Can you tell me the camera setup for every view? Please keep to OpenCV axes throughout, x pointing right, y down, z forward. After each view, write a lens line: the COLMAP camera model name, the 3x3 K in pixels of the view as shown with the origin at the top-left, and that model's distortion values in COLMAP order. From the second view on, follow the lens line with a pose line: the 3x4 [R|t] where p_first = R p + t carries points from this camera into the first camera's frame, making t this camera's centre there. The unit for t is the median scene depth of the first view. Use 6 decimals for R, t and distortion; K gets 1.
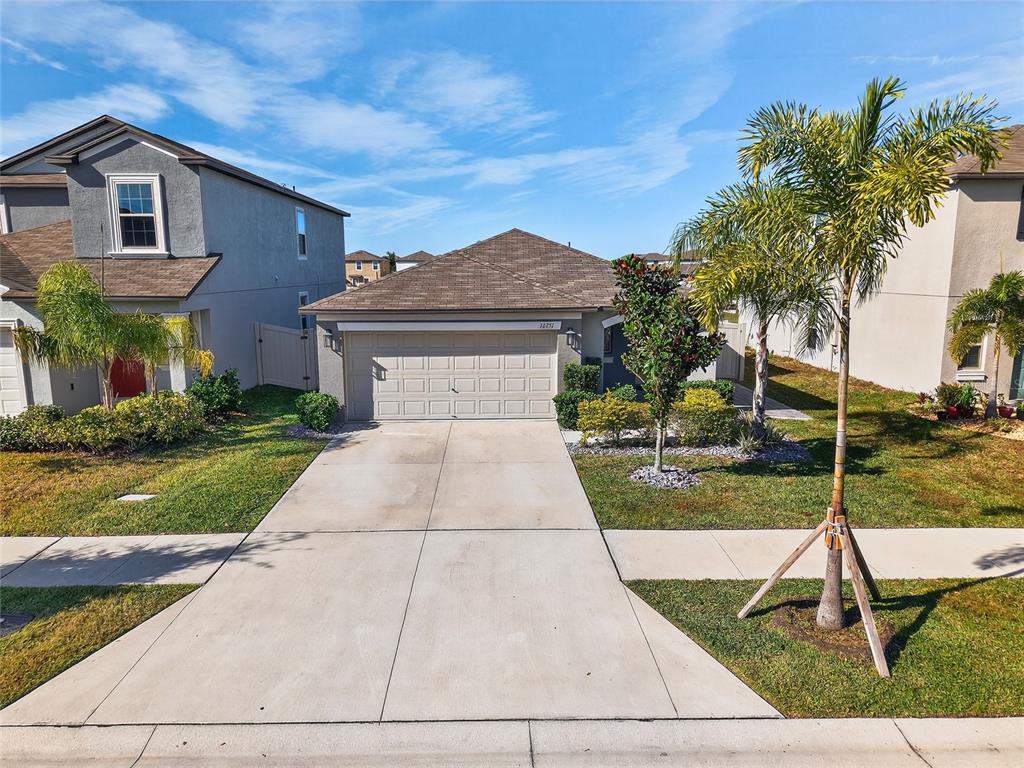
lens RADIAL K [[690.8, 0, 511.5], [0, 690.8, 385.1], [0, 0, 1]] dist [0.013655, -0.015331]
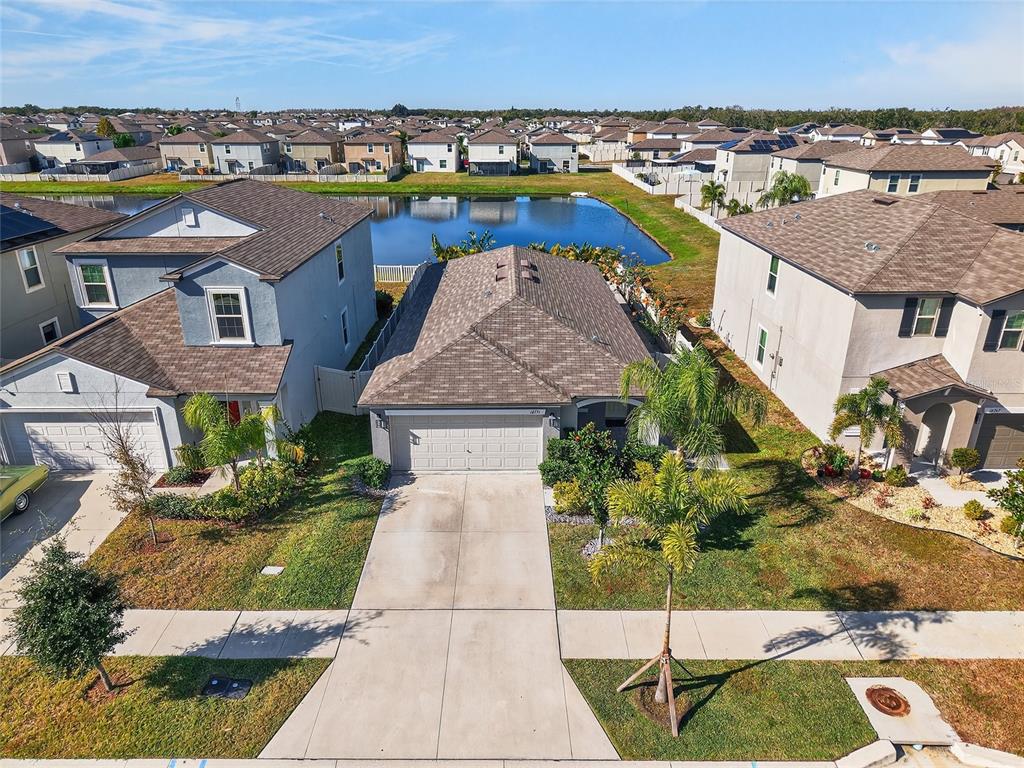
lens RADIAL K [[690.8, 0, 513.3], [0, 690.8, 384.8], [0, 0, 1]] dist [0.013655, -0.015331]
pose [[0.999810, 0.011227, -0.015957, 0.042140], [-0.007734, 0.978906, 0.204165, -0.625453], [0.017912, -0.204002, 0.978806, -0.504137]]
